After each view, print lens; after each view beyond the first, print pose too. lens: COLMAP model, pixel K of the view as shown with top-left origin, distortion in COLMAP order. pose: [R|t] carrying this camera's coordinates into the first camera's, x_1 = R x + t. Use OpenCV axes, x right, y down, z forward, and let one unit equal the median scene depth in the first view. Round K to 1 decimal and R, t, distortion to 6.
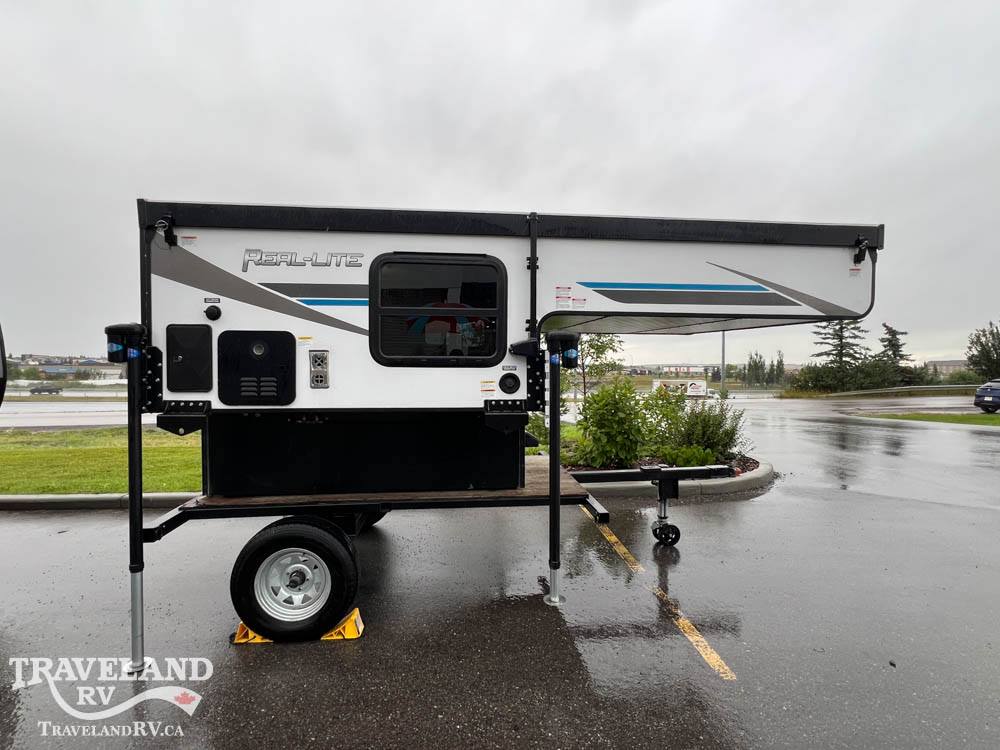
lens RADIAL K [[485.7, 0, 507.6], [0, 485.7, 374.2], [0, 0, 1]] dist [0.000542, 0.000552]
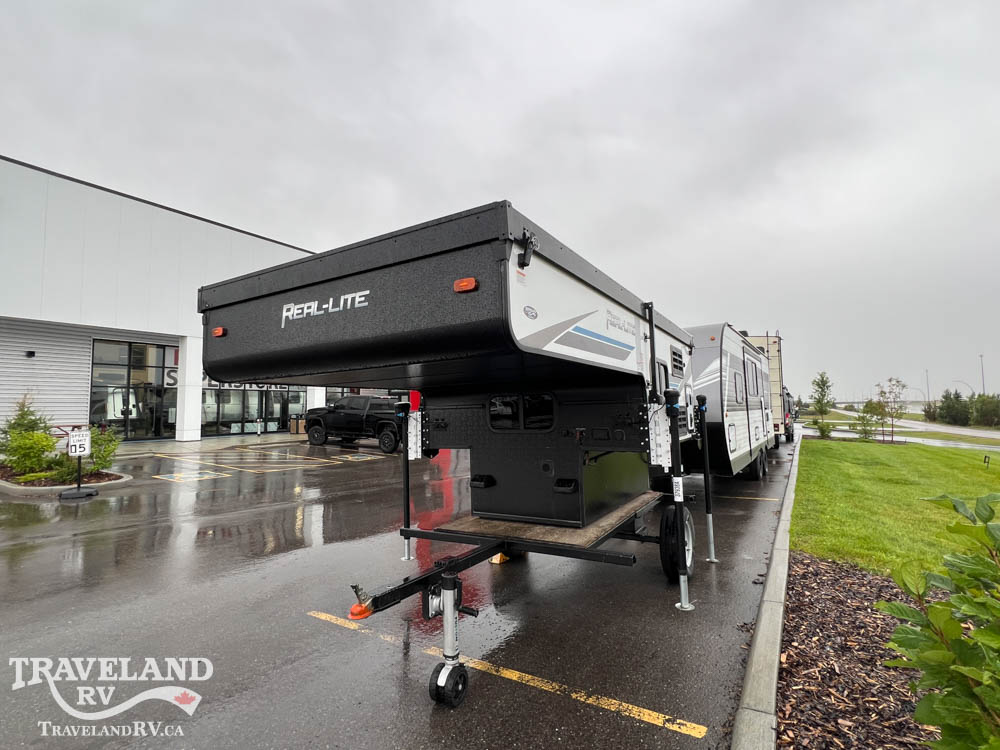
lens RADIAL K [[495.6, 0, 500.0], [0, 495.6, 375.0], [0, 0, 1]] dist [-0.000106, -0.000263]
pose [[-0.604779, -0.050105, -0.794815, 1.203605], [-0.002614, 0.998138, -0.060933, -0.069032], [0.796389, -0.034774, -0.603785, 2.124272]]
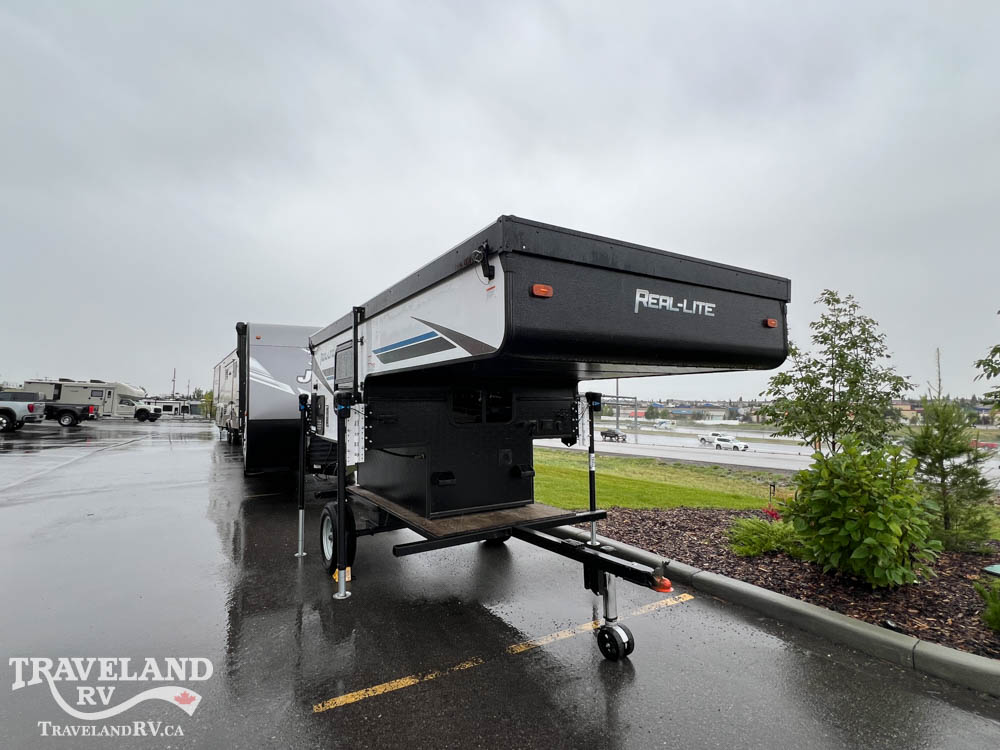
lens RADIAL K [[485.7, 0, 507.6], [0, 485.7, 374.2], [0, 0, 1]] dist [0.000542, 0.000552]
pose [[0.433815, -0.058218, -0.899119, 1.372952], [-0.021462, 0.996959, -0.074908, -0.037214], [0.900746, 0.051793, 0.431246, 0.728759]]
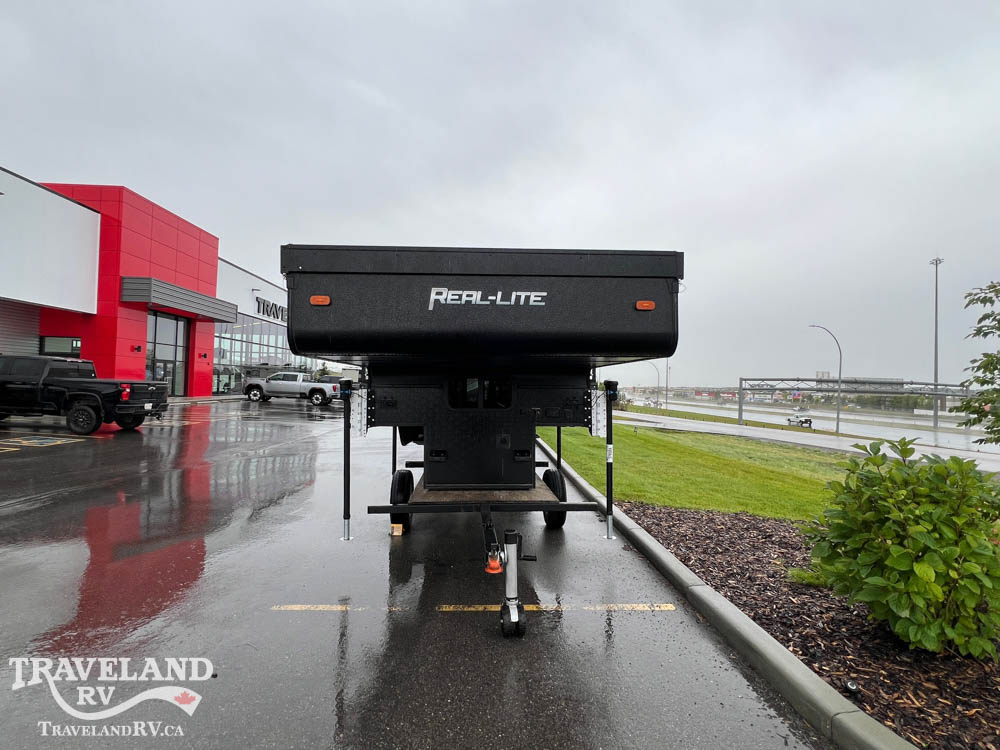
lens RADIAL K [[502.9, 0, 508.0], [0, 502.9, 375.9], [0, 0, 1]] dist [0.002215, 0.000301]
pose [[-0.048079, -0.026527, -0.998491, 1.653658], [-0.040108, 0.998892, -0.024606, -0.068211], [0.998038, 0.038865, -0.049090, 1.468151]]
